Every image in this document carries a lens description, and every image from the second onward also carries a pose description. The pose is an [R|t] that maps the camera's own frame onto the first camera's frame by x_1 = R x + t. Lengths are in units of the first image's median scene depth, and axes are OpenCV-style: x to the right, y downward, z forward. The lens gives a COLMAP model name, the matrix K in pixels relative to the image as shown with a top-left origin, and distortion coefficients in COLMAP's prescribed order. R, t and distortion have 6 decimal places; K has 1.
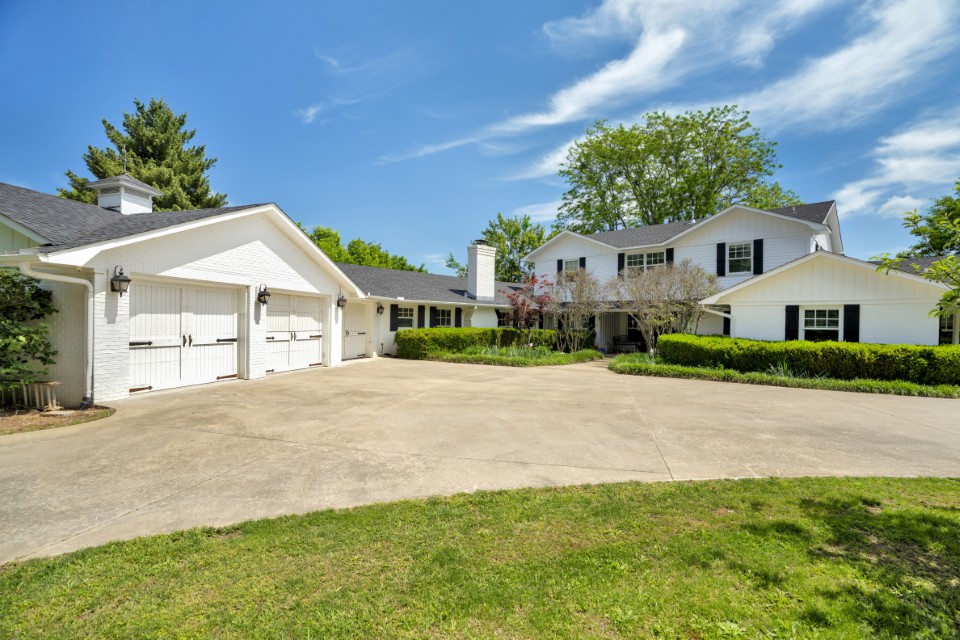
lens RADIAL K [[448.9, 0, 479.0], [0, 448.9, 319.4], [0, 0, 1]] dist [-0.029930, 0.003048]
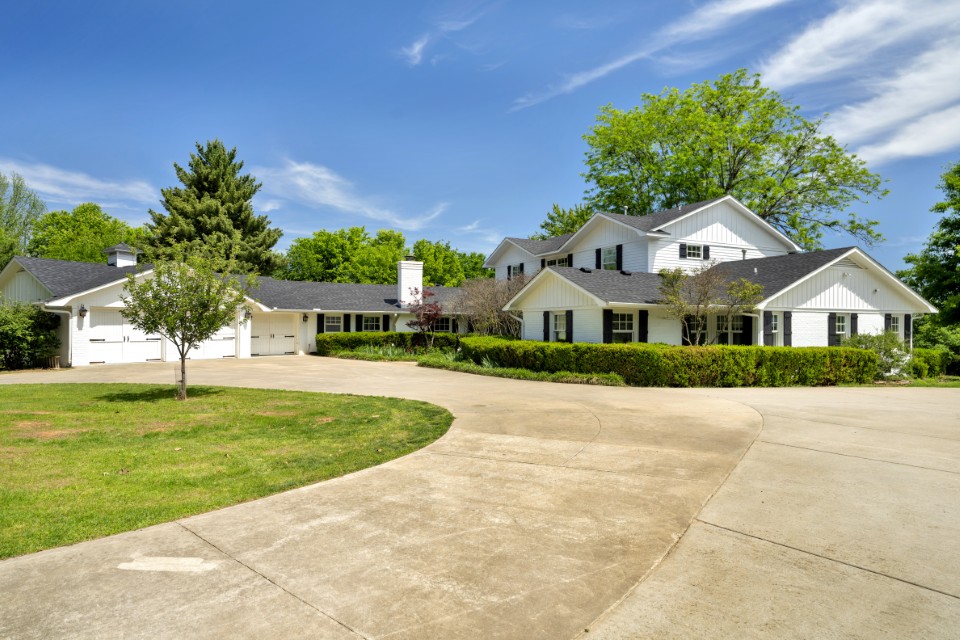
lens RADIAL K [[594.9, 0, 472.0], [0, 594.9, 319.5], [0, 0, 1]] dist [-0.009242, 0.007626]
pose [[0.938508, -0.012288, -0.345037, 0.743344], [0.010562, 0.999921, -0.006882, -0.001344], [0.345095, 0.002814, 0.938564, -0.407111]]
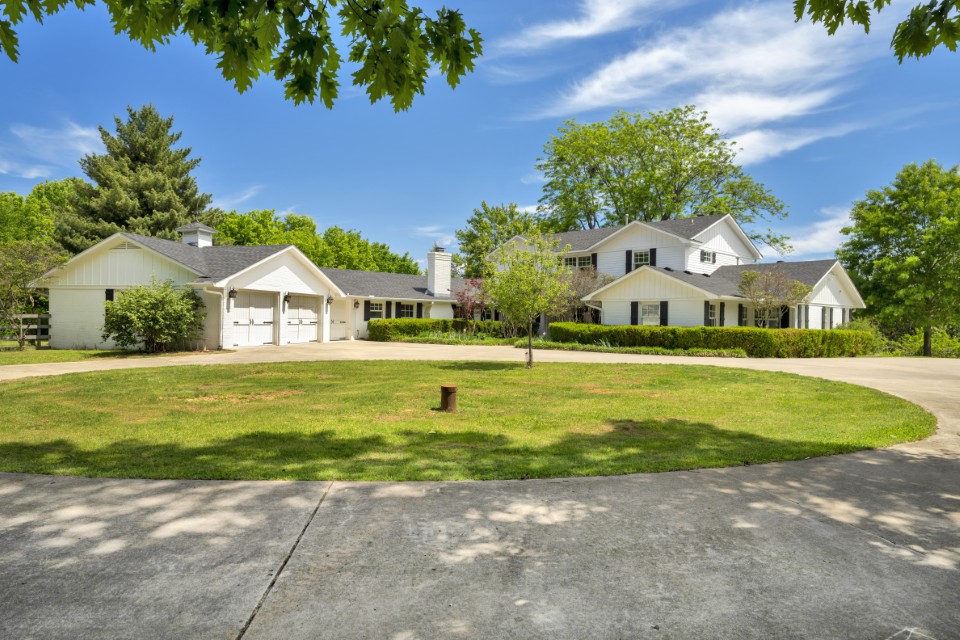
lens RADIAL K [[594.9, 0, 480.3], [0, 594.9, 316.4], [0, 0, 1]] dist [-0.009242, 0.007626]
pose [[0.999791, -0.000178, -0.020440, 0.163954], [0.000240, 0.999995, 0.003011, 0.007334], [0.020439, -0.003016, 0.999787, -0.676851]]
